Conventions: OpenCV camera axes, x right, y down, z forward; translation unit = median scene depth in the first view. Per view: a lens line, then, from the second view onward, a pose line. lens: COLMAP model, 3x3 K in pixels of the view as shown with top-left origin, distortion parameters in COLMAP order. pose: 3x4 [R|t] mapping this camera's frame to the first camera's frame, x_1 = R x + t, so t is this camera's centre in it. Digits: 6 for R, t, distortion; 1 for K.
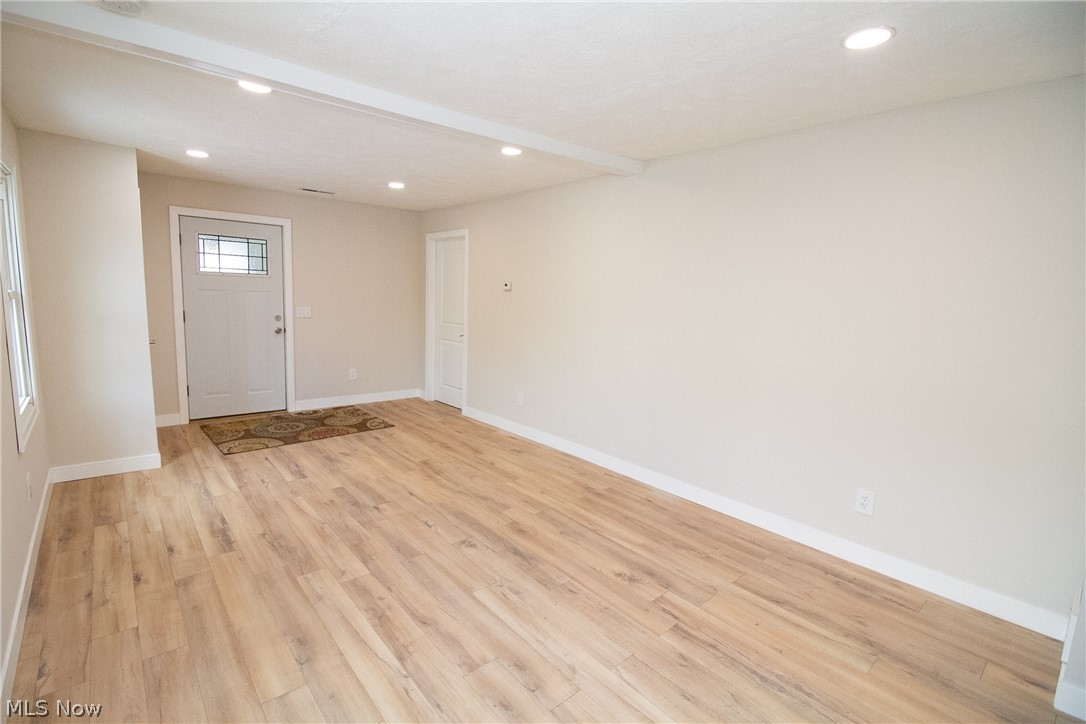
lens RADIAL K [[509.4, 0, 536.3], [0, 509.4, 359.2], [0, 0, 1]] dist [0.001461, -0.014629]
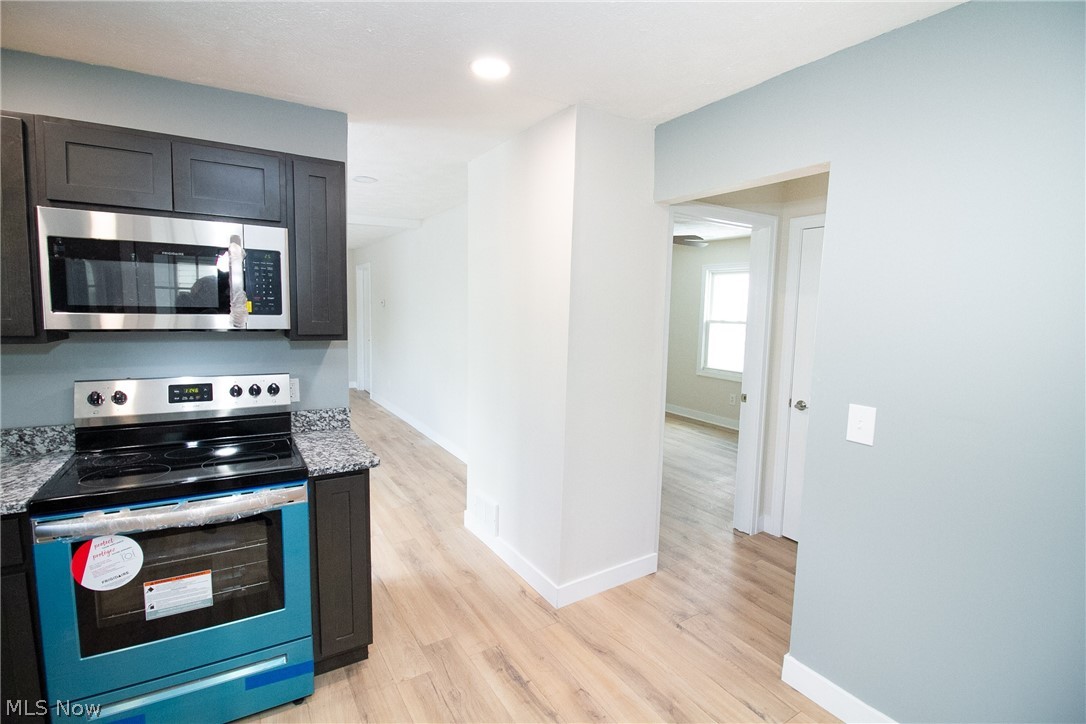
lens RADIAL K [[509.4, 0, 536.3], [0, 509.4, 359.2], [0, 0, 1]] dist [0.001461, -0.014629]
pose [[0.986657, 0.002328, -0.162795, 1.012827], [-0.008309, 0.999315, -0.036069, 0.095745], [0.162599, 0.036940, 0.986000, -0.531341]]
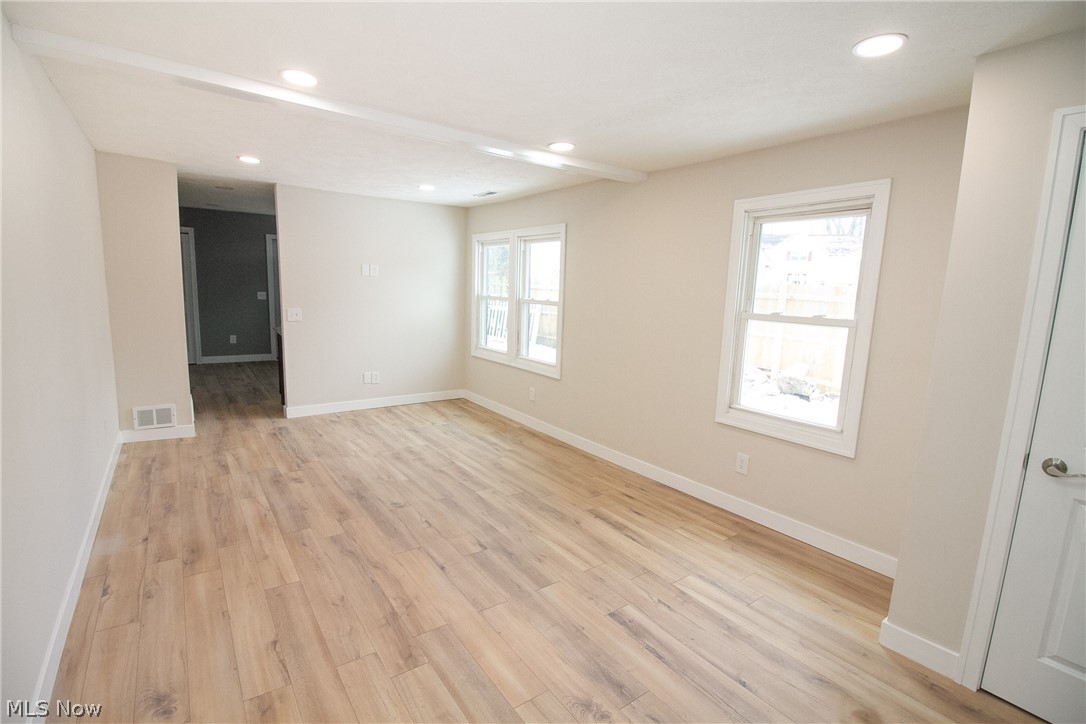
lens RADIAL K [[497.5, 0, 535.8], [0, 497.5, 361.7], [0, 0, 1]] dist [-0.001383, -0.014471]
pose [[-0.993909, -0.082899, 0.072614, -0.498449], [-0.058979, 0.956725, 0.284955, -0.288562], [-0.093094, 0.278937, -0.955786, 1.944721]]
